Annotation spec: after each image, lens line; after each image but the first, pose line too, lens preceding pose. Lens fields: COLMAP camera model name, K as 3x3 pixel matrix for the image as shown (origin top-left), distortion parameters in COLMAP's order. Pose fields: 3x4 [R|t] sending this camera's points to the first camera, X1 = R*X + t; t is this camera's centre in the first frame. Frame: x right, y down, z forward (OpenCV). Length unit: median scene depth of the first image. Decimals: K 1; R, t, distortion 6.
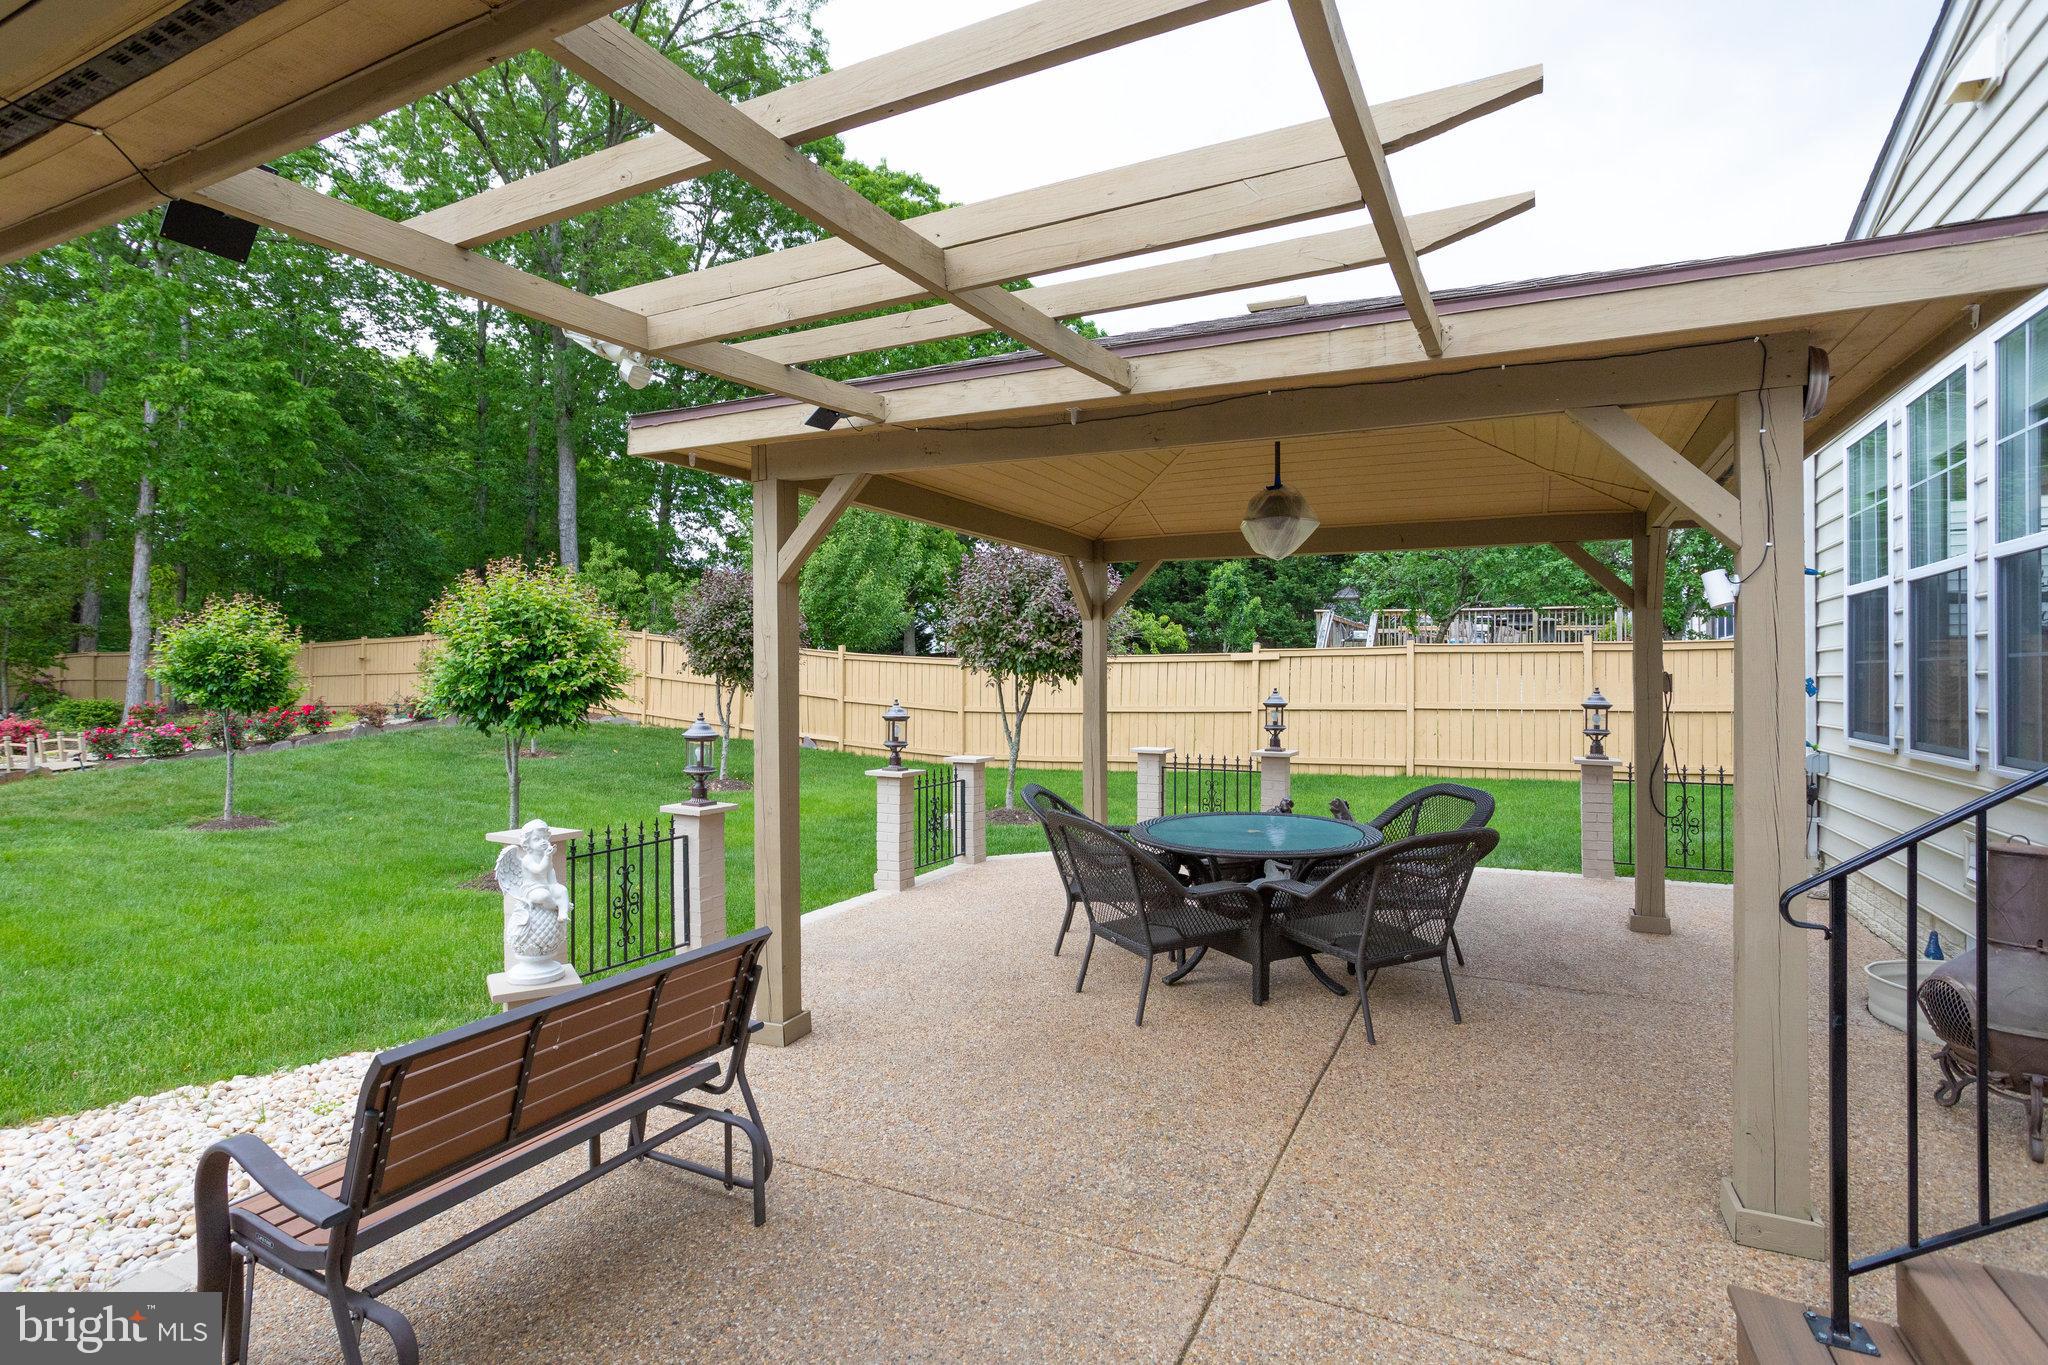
lens RADIAL K [[1010.6, 0, 1016.0], [0, 1010.6, 666.0], [0, 0, 1]] dist [-0.054260, 0.037423]
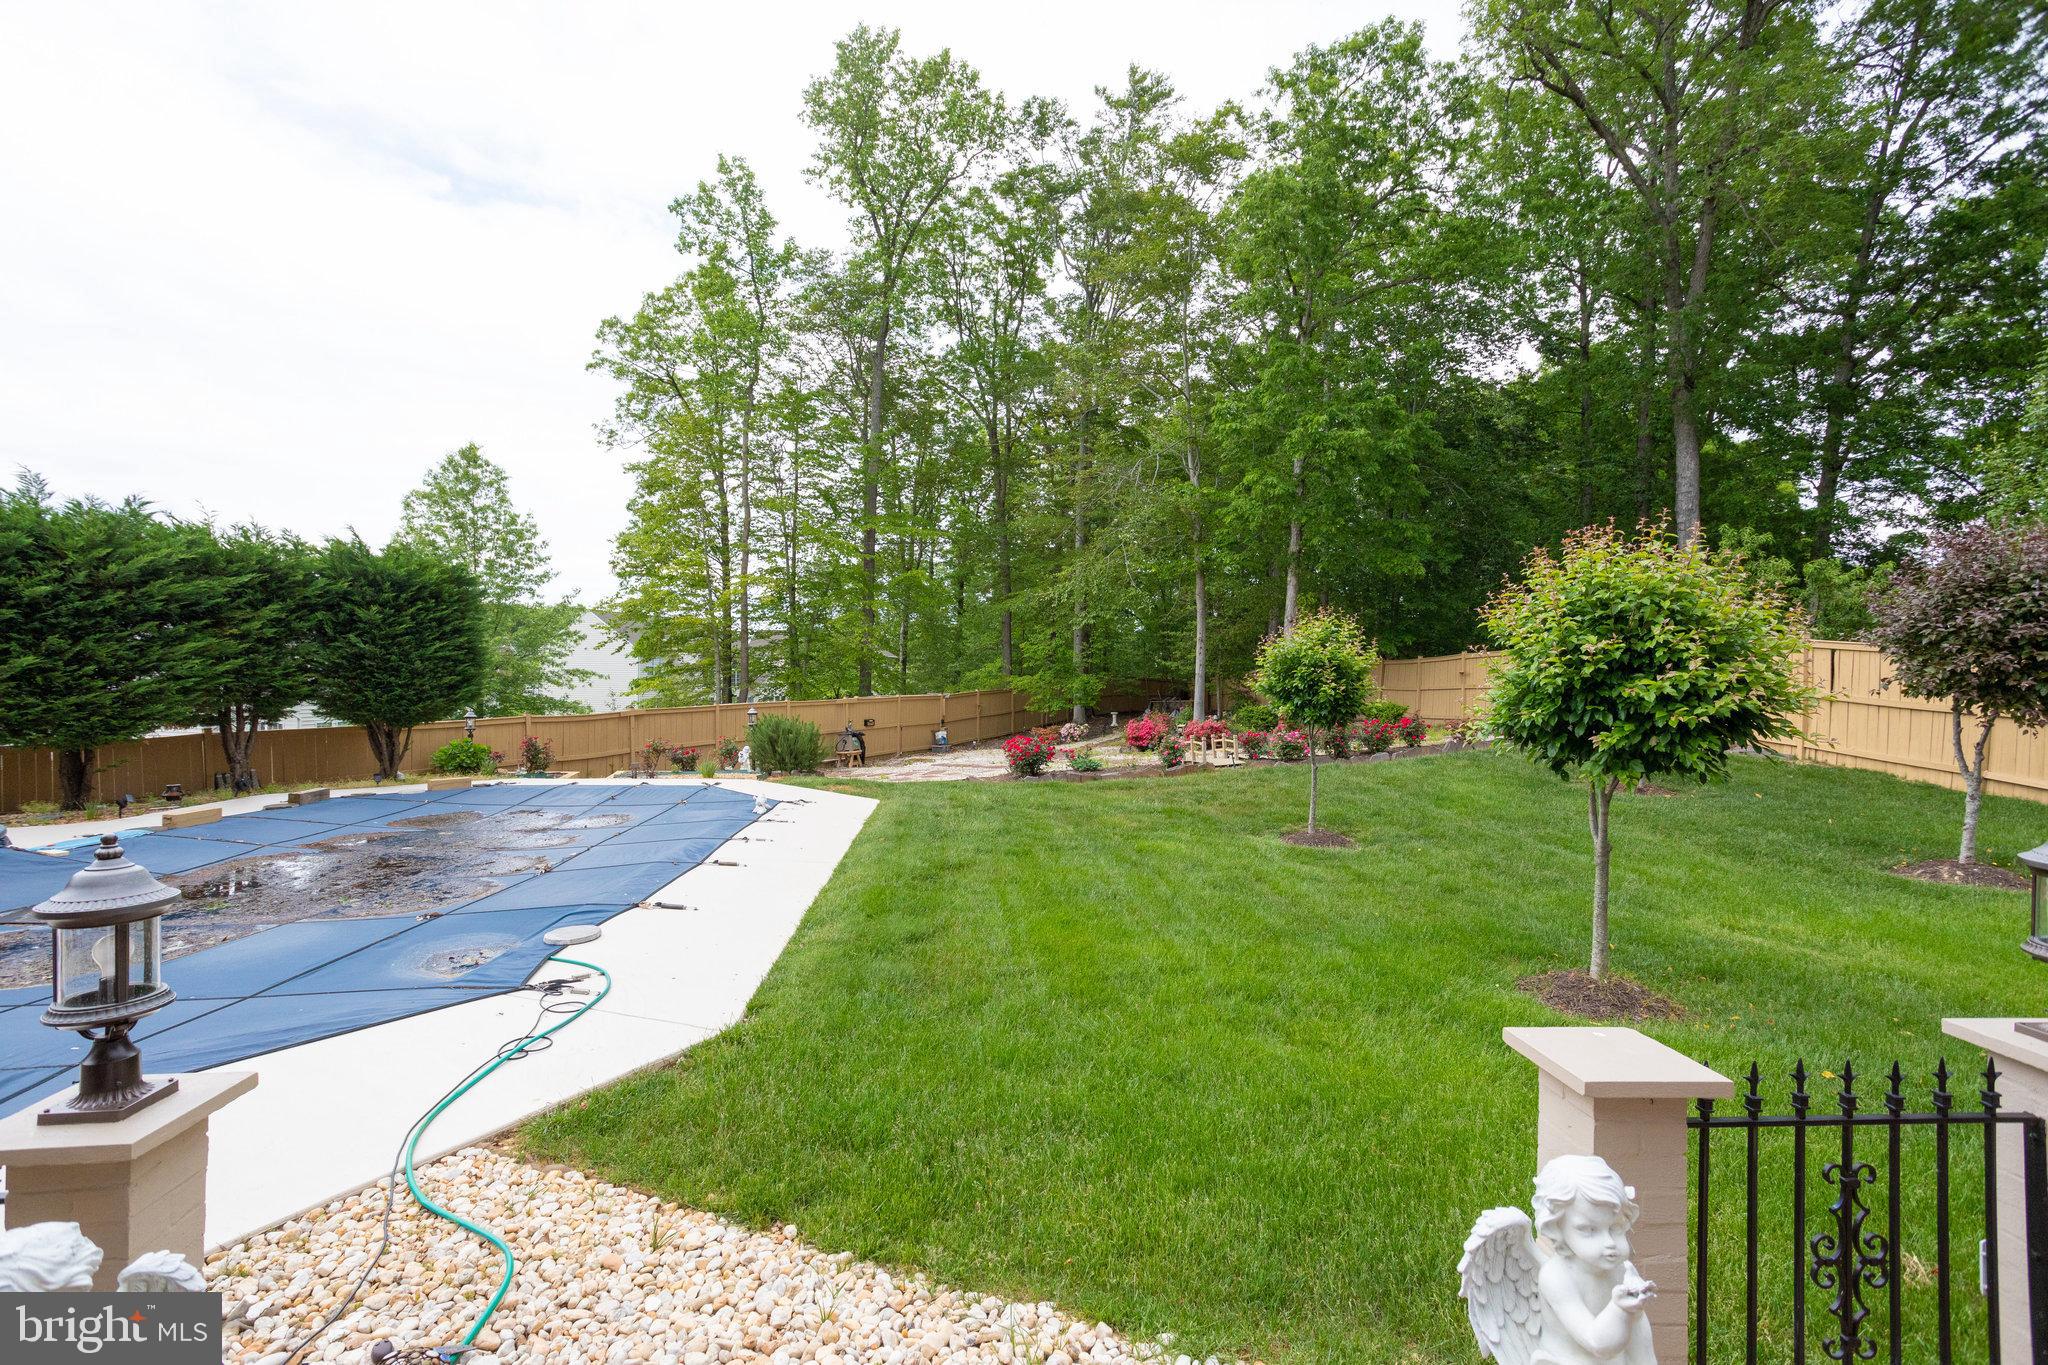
lens RADIAL K [[968.9, 0, 1024.0], [0, 968.9, 682.5], [0, 0, 1]] dist [-0.040770, 0.031021]
pose [[0.517685, 0.006963, -0.855543, -0.108502], [-0.005443, 0.999973, 0.004844, -0.000423], [0.855554, 0.002149, 0.517710, 0.238593]]
